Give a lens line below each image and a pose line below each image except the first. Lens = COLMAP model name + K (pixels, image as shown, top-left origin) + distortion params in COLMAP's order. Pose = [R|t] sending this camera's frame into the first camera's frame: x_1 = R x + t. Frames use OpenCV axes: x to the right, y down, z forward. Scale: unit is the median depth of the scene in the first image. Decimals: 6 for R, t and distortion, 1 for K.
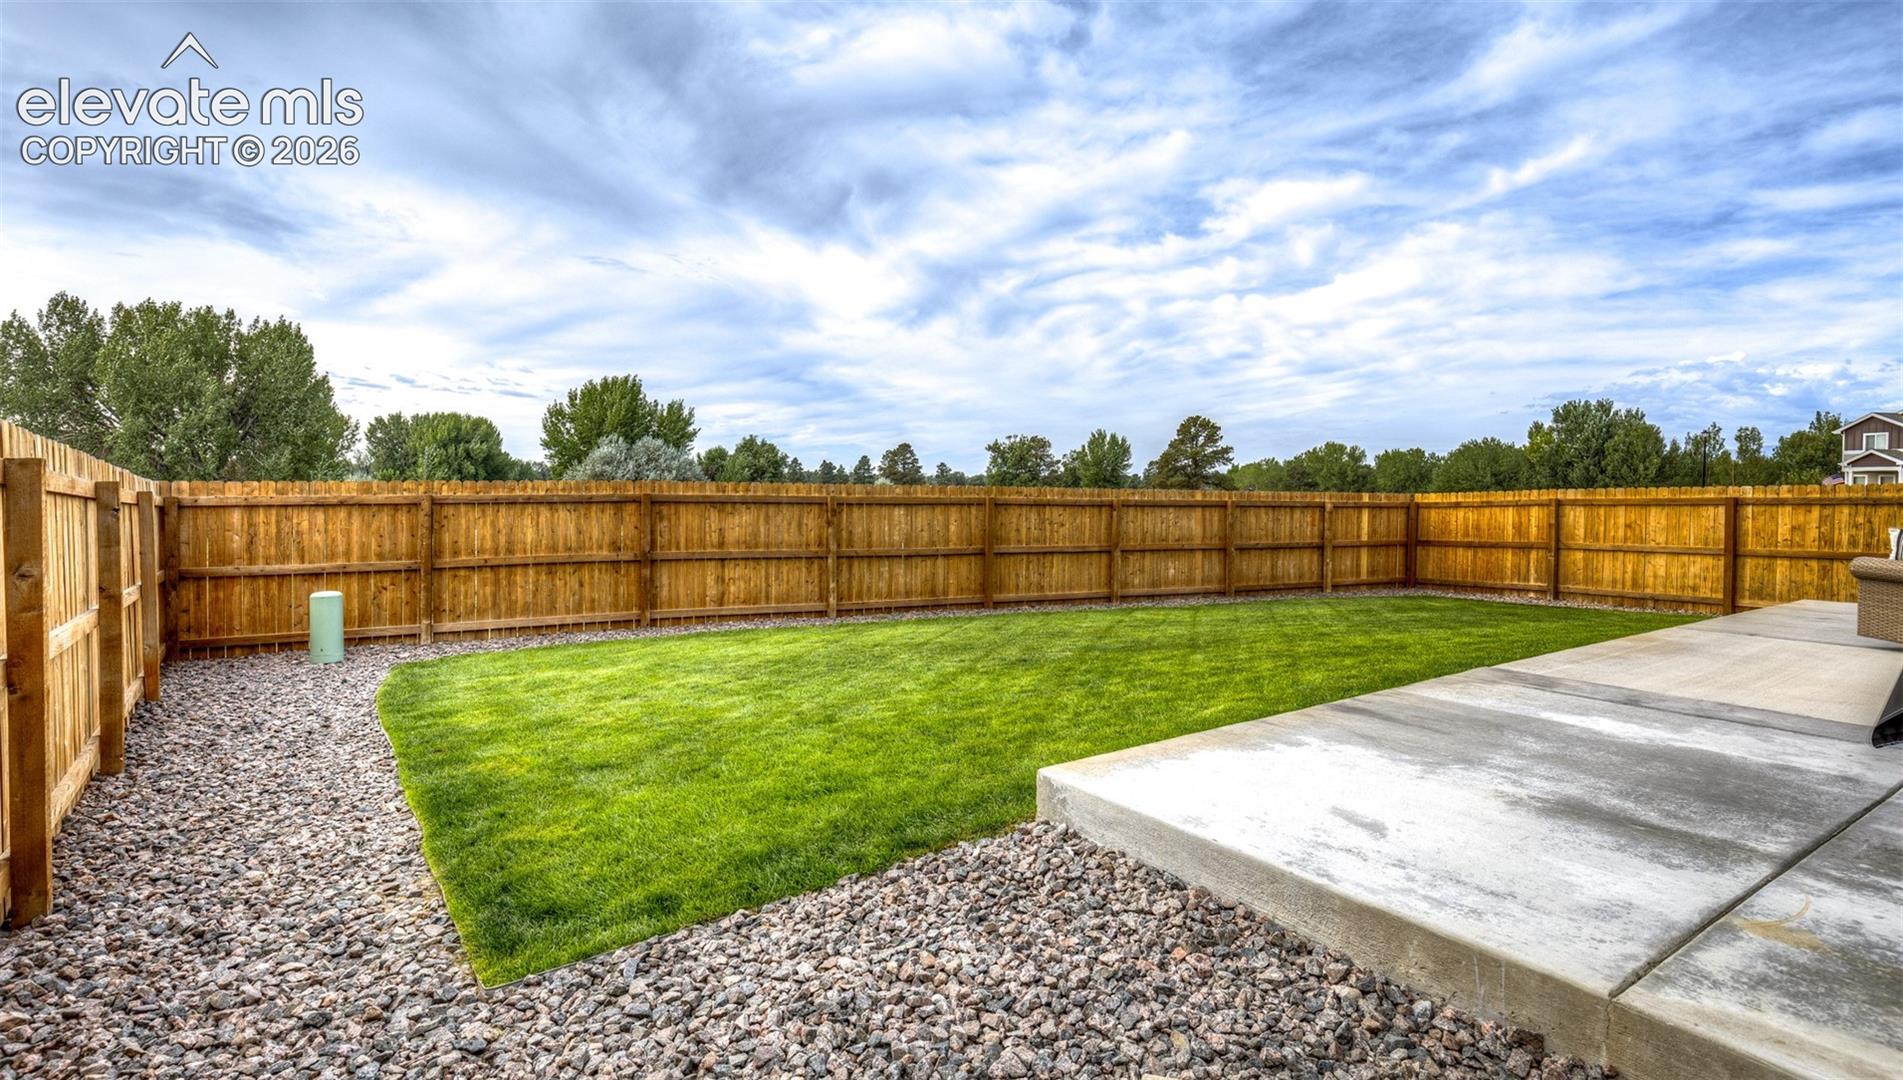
lens RADIAL K [[880.7, 0, 951.5], [0, 880.7, 540.0], [0, 0, 1]] dist [-0.002401, -0.000071]
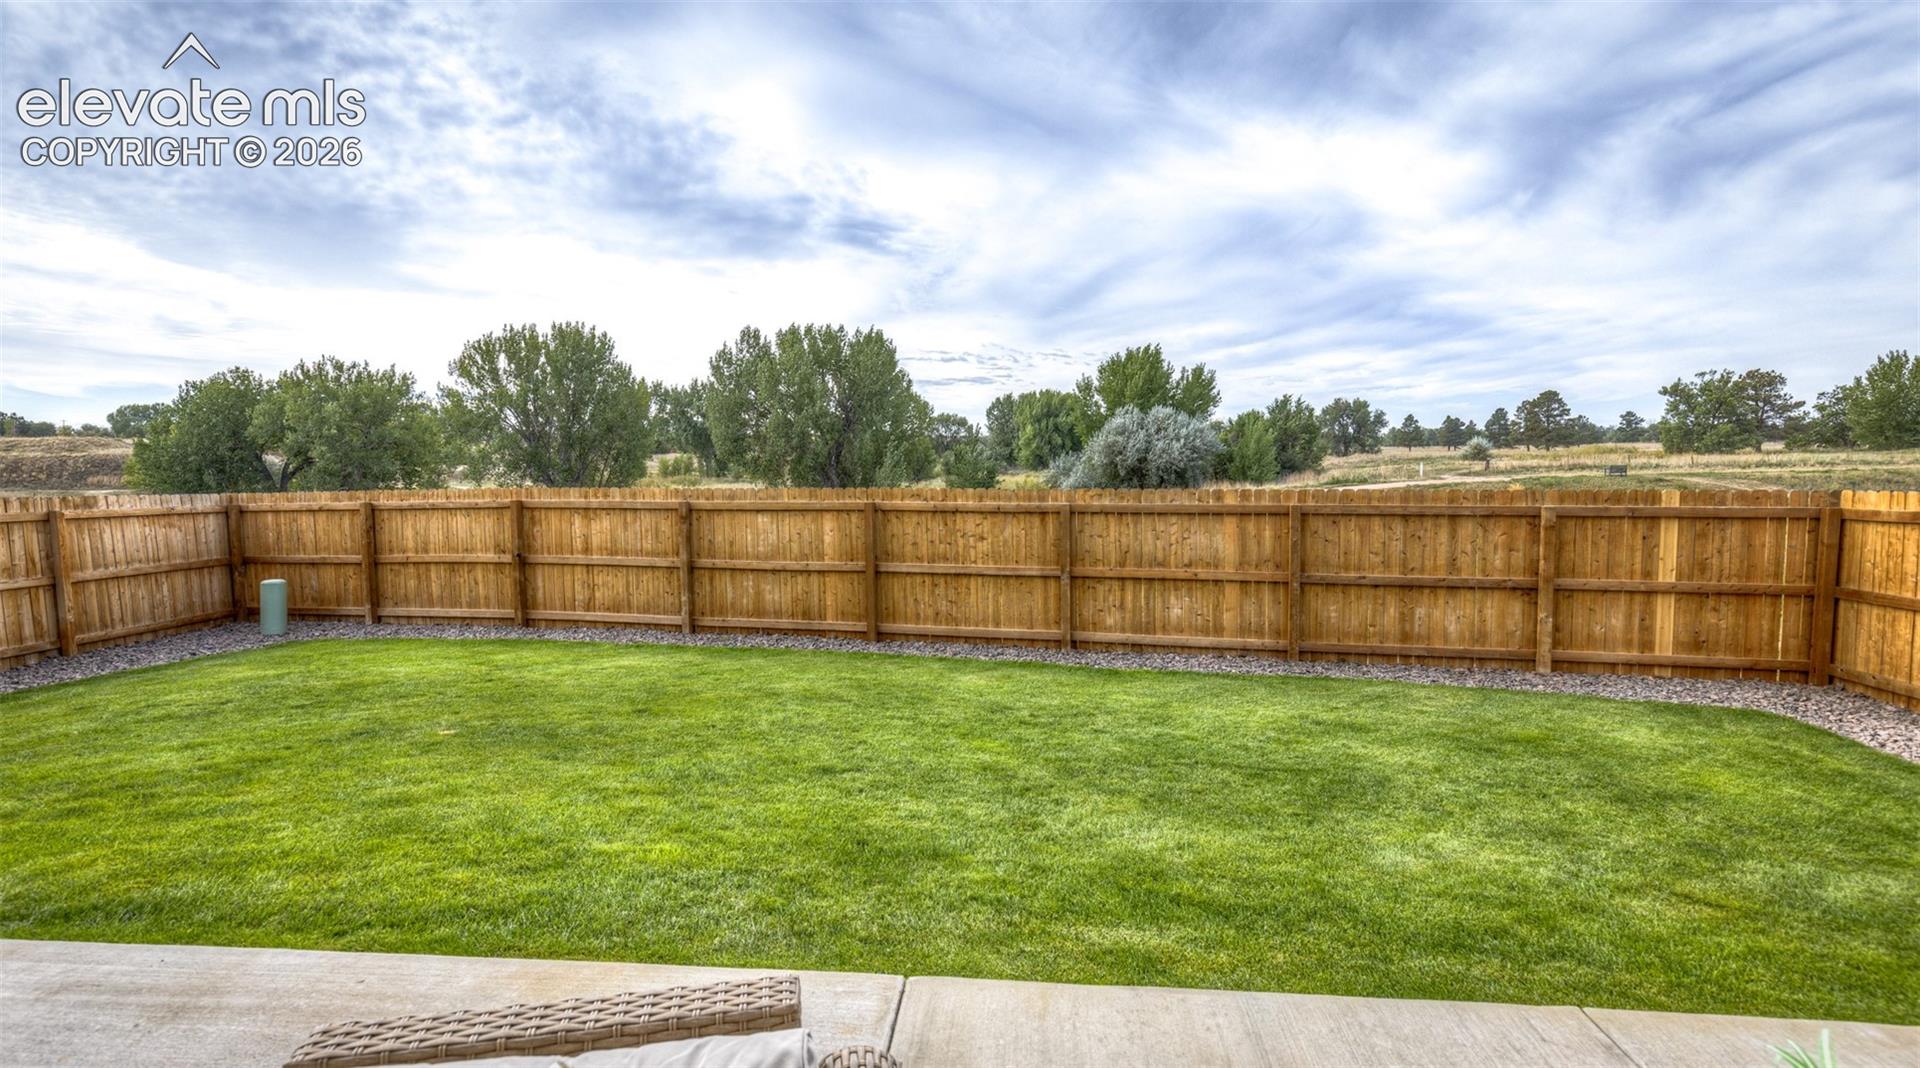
lens RADIAL K [[886.5, 0, 960.0], [0, 886.5, 534.0], [0, 0, 1]] dist [0.000751, -0.000008]
pose [[0.767449, 0.039899, -0.639867, 0.501073], [-0.016840, 0.998972, 0.042092, -0.044176], [0.640889, -0.021528, 0.767332, 0.346976]]
